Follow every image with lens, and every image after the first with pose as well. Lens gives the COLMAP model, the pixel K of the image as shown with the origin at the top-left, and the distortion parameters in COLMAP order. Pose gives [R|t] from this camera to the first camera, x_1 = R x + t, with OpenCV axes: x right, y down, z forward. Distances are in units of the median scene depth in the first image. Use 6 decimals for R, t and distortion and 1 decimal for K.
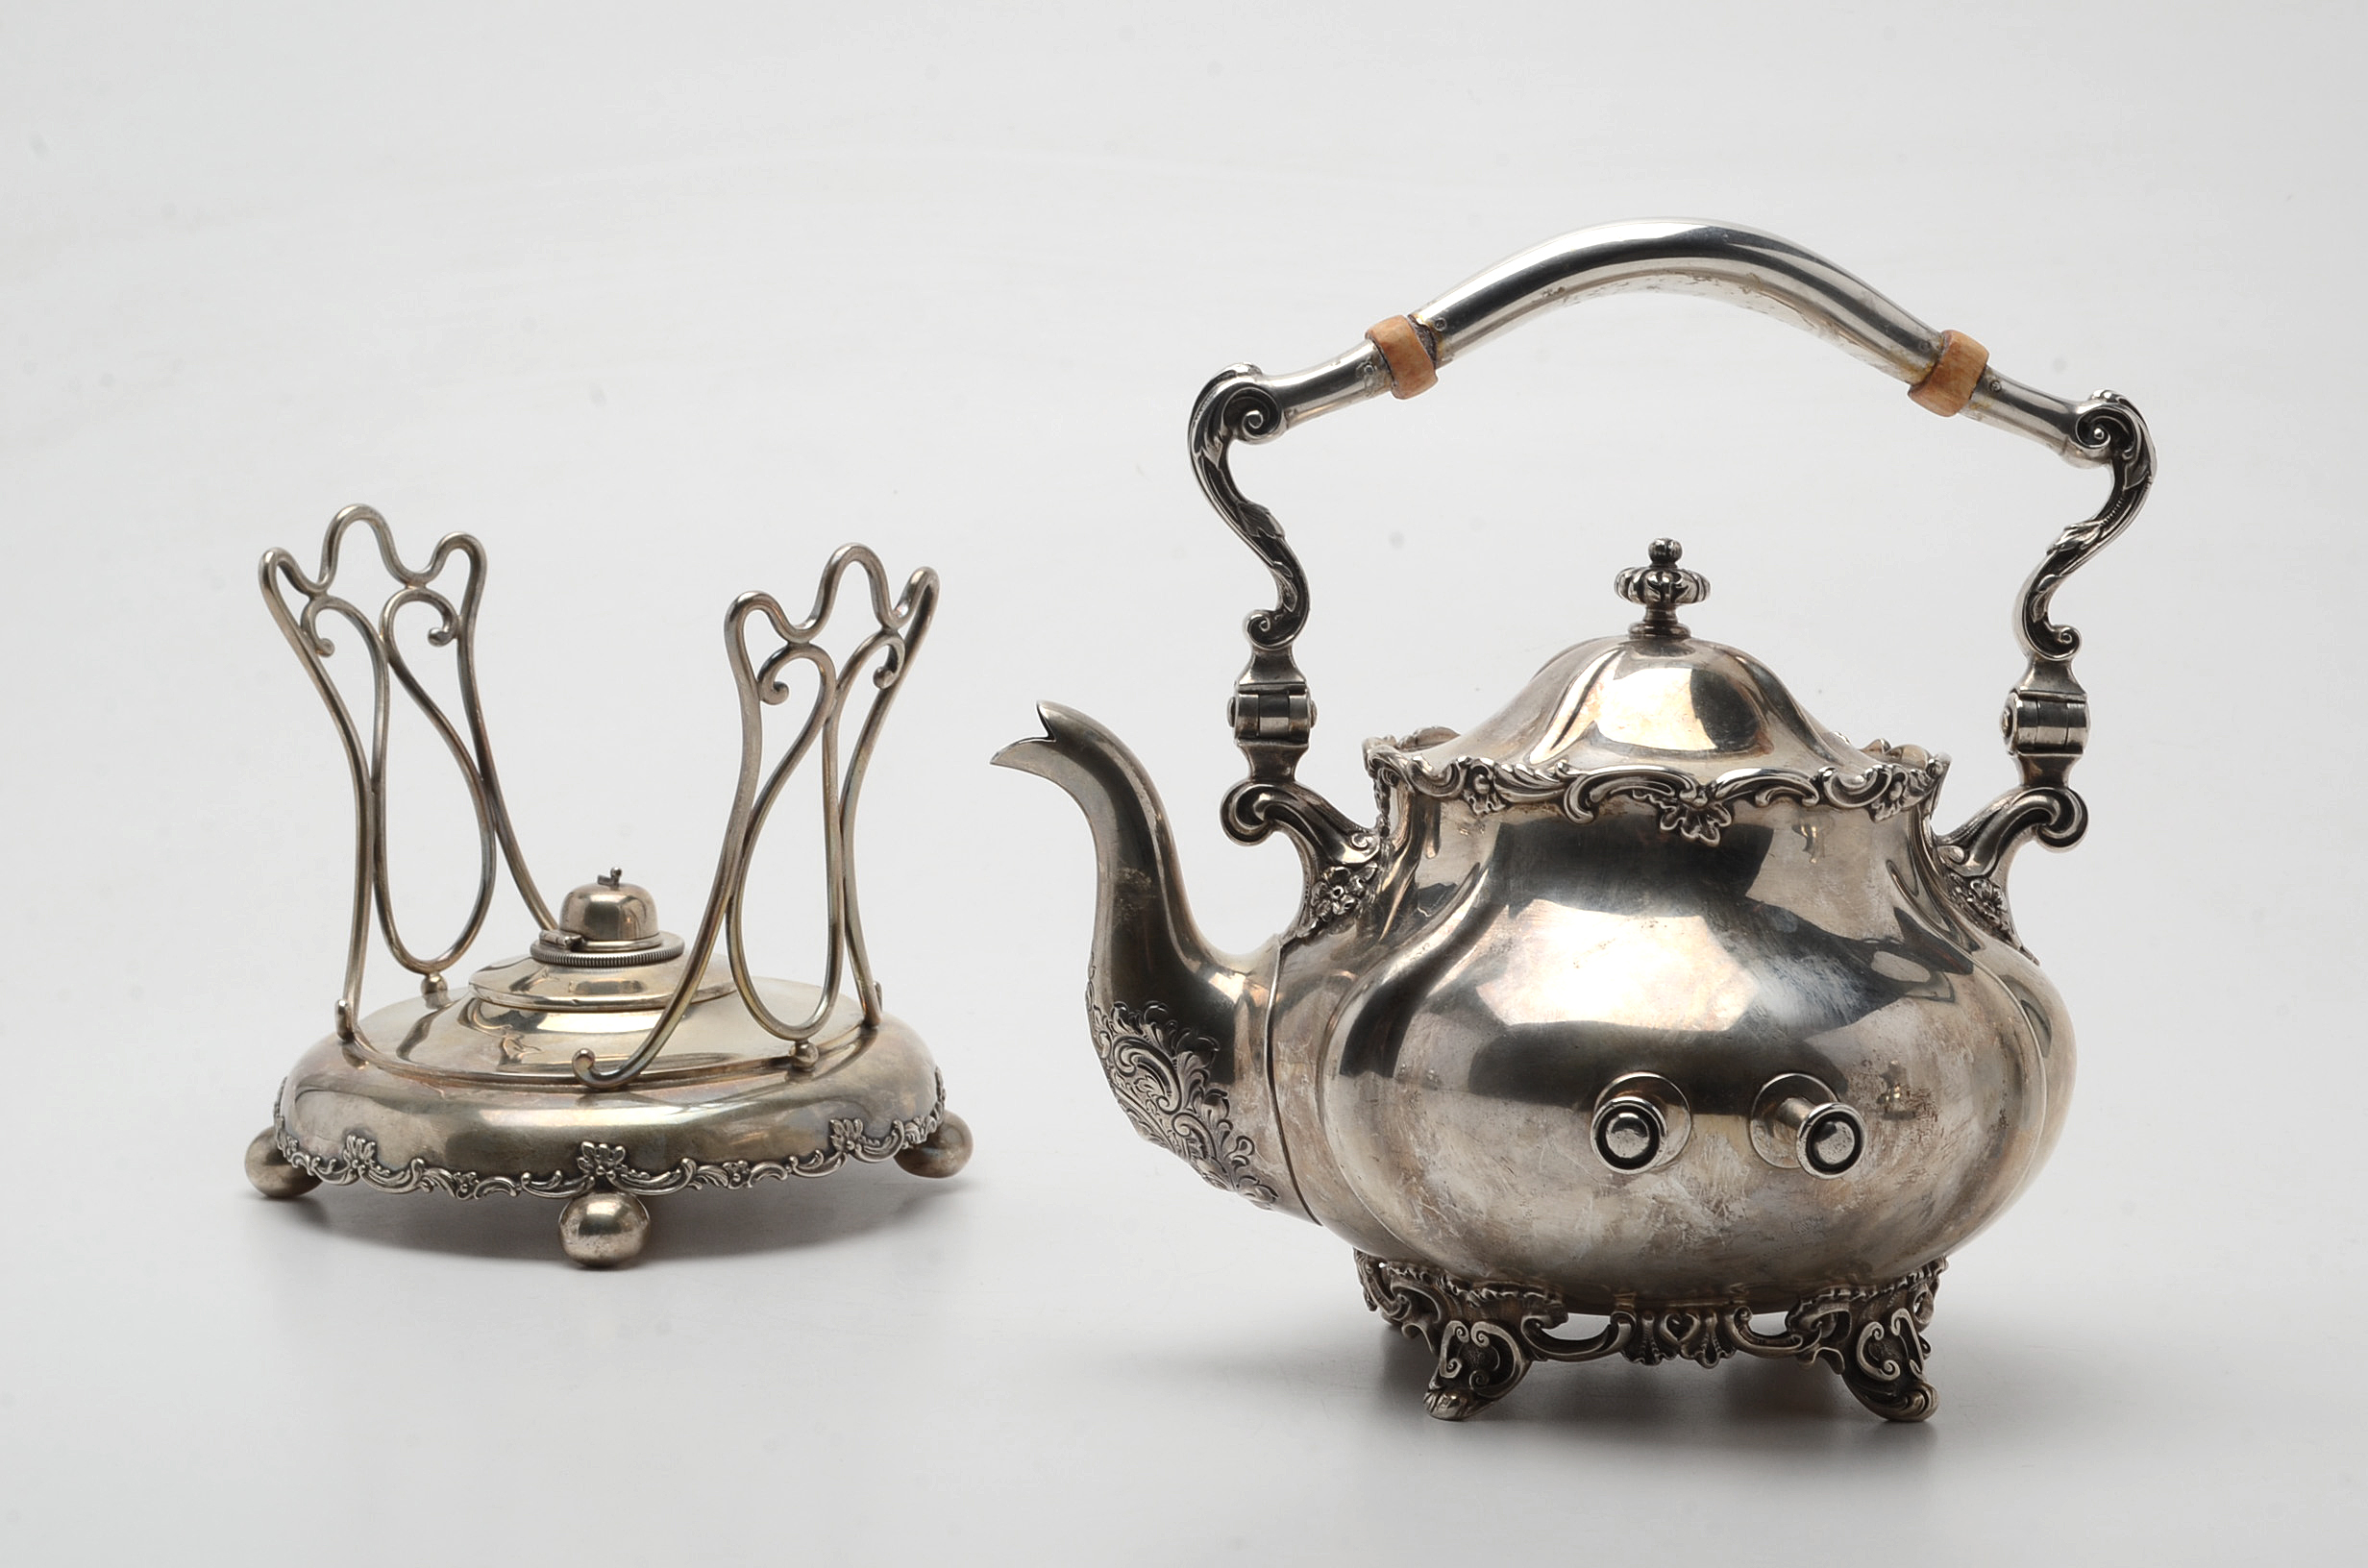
lens RADIAL K [[4638.2, 0, 1184.0], [0, 4638.2, 784.0], [0, 0, 1]] dist [0.028991, 0.087952]
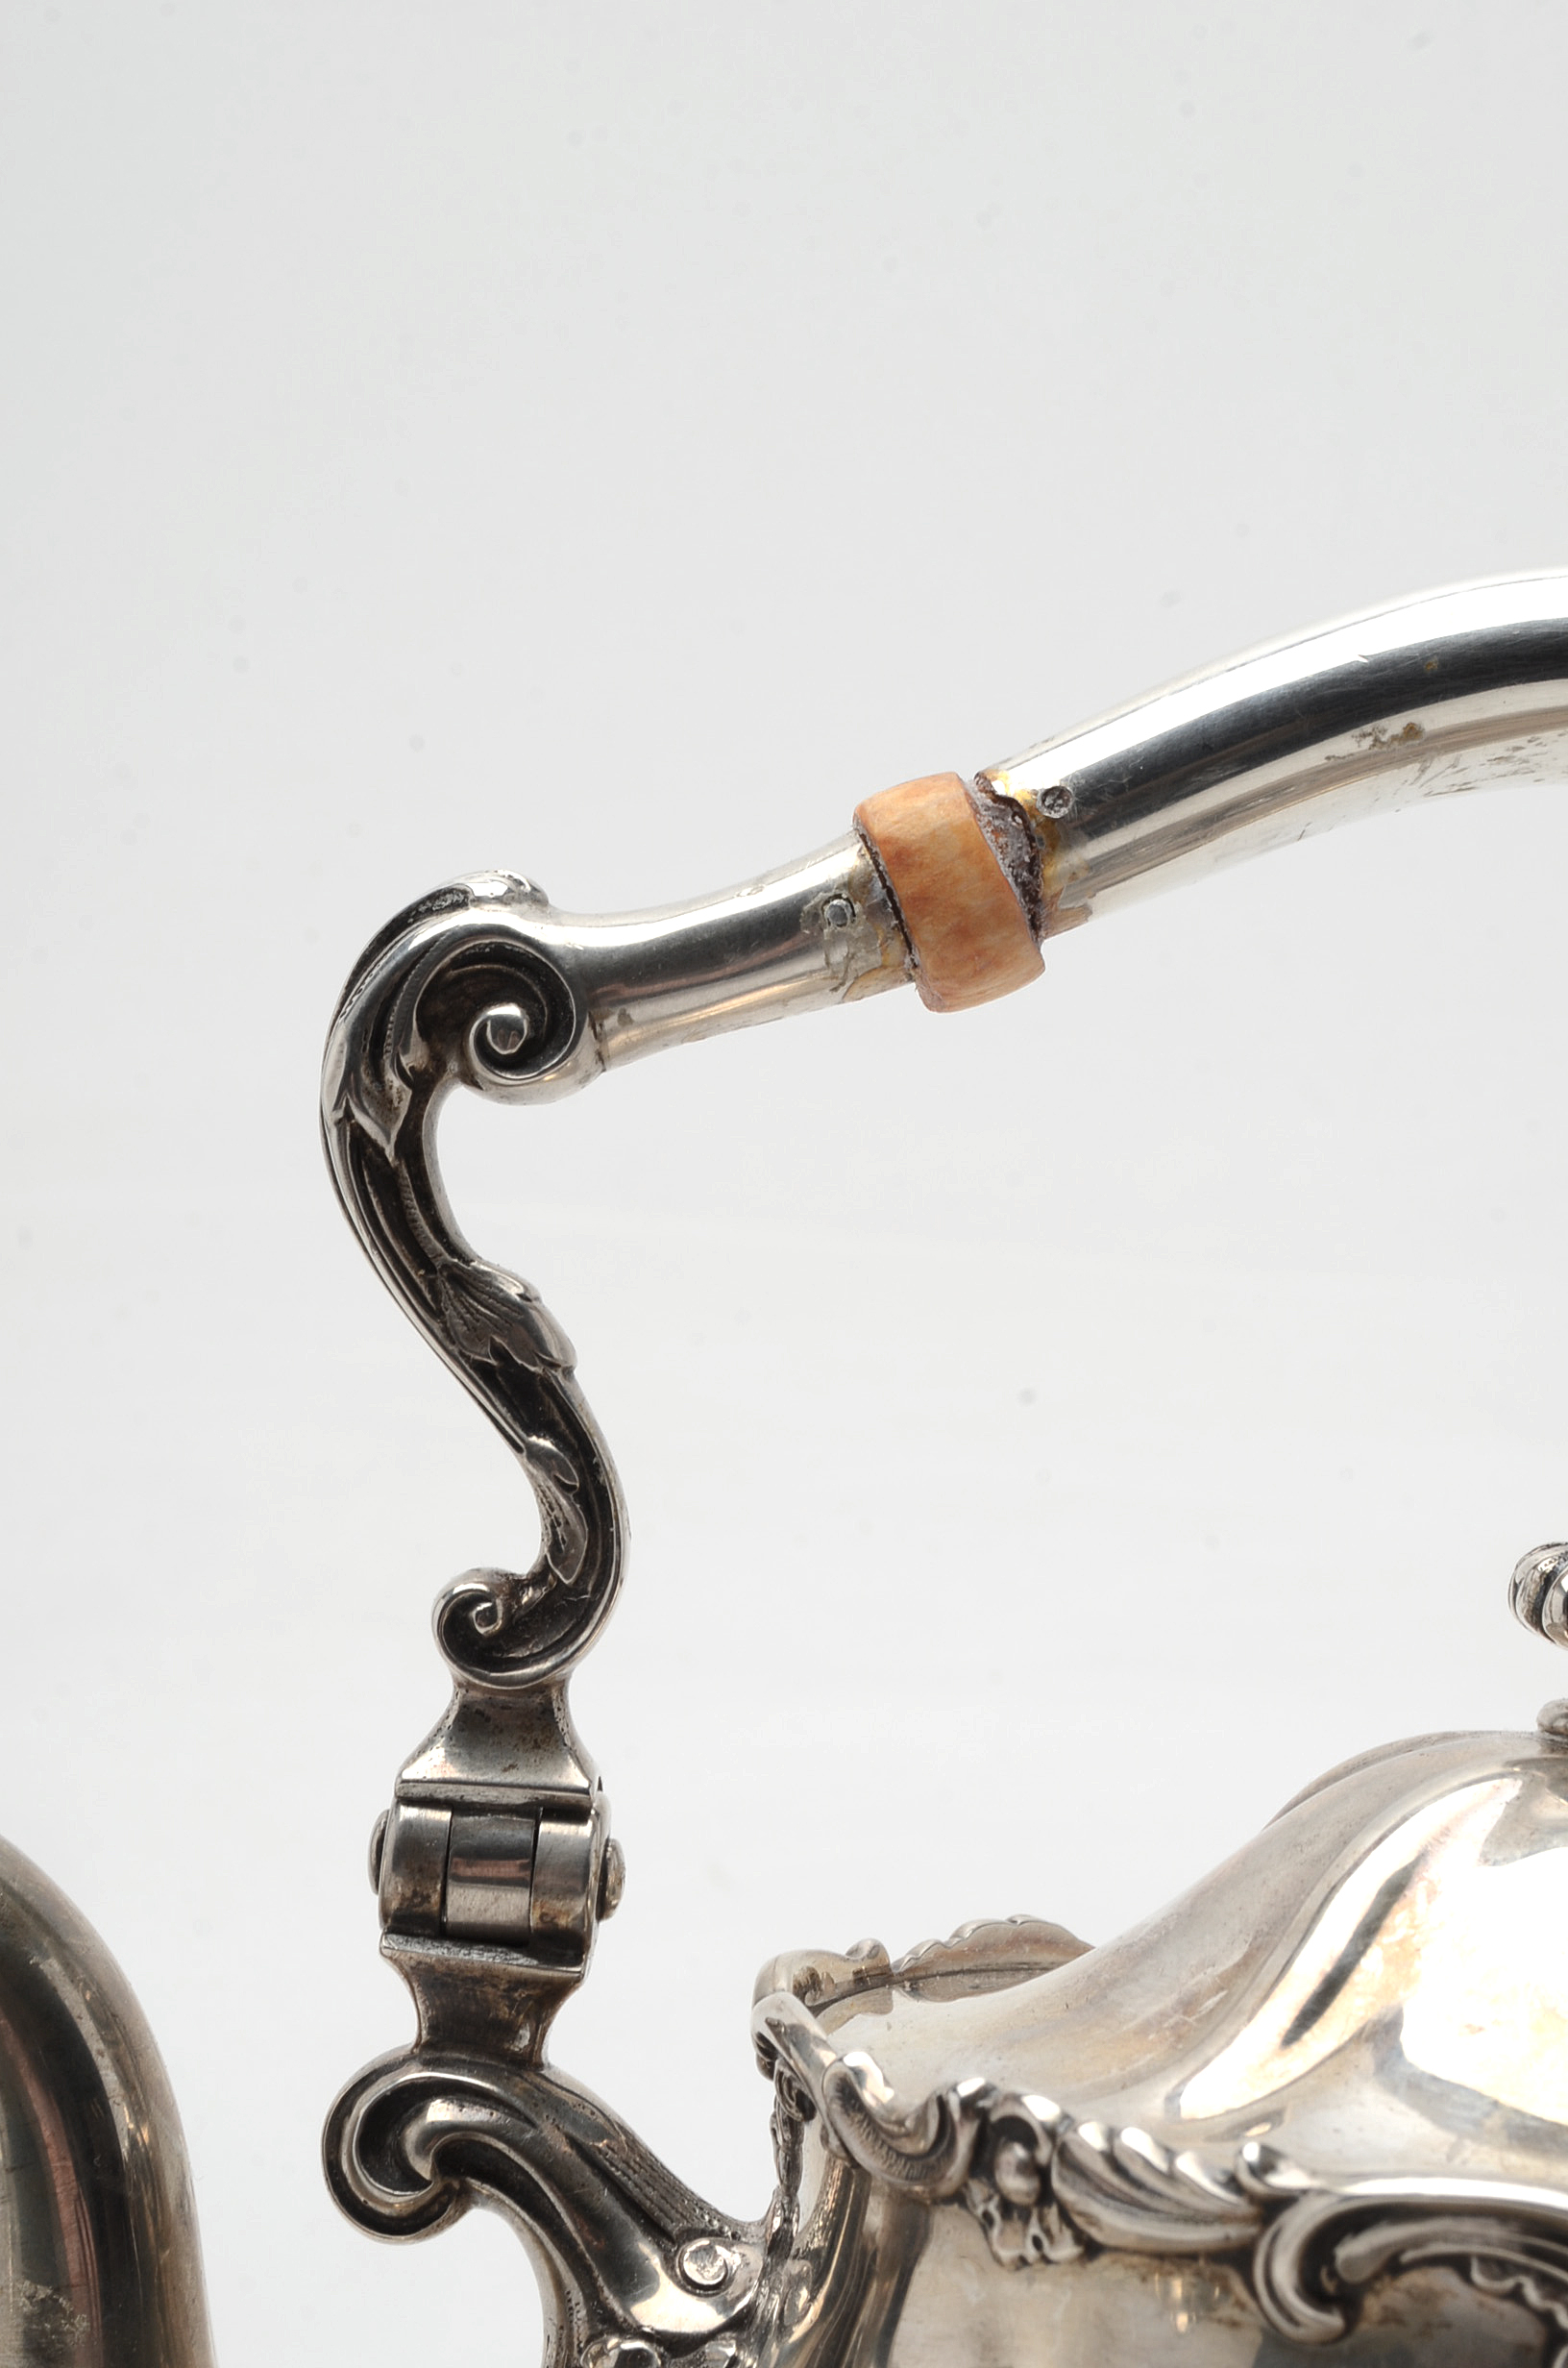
lens RADIAL K [[5237.0, 0, 784.0], [0, 5237.0, 1184.0], [0, 0, 1]] dist [0.051572, -0.207813]
pose [[0.991824, 0.081212, -0.098434, 0.076095], [-0.090192, 0.991803, -0.090505, -0.032902], [0.090277, 0.098643, 0.991019, 0.609046]]
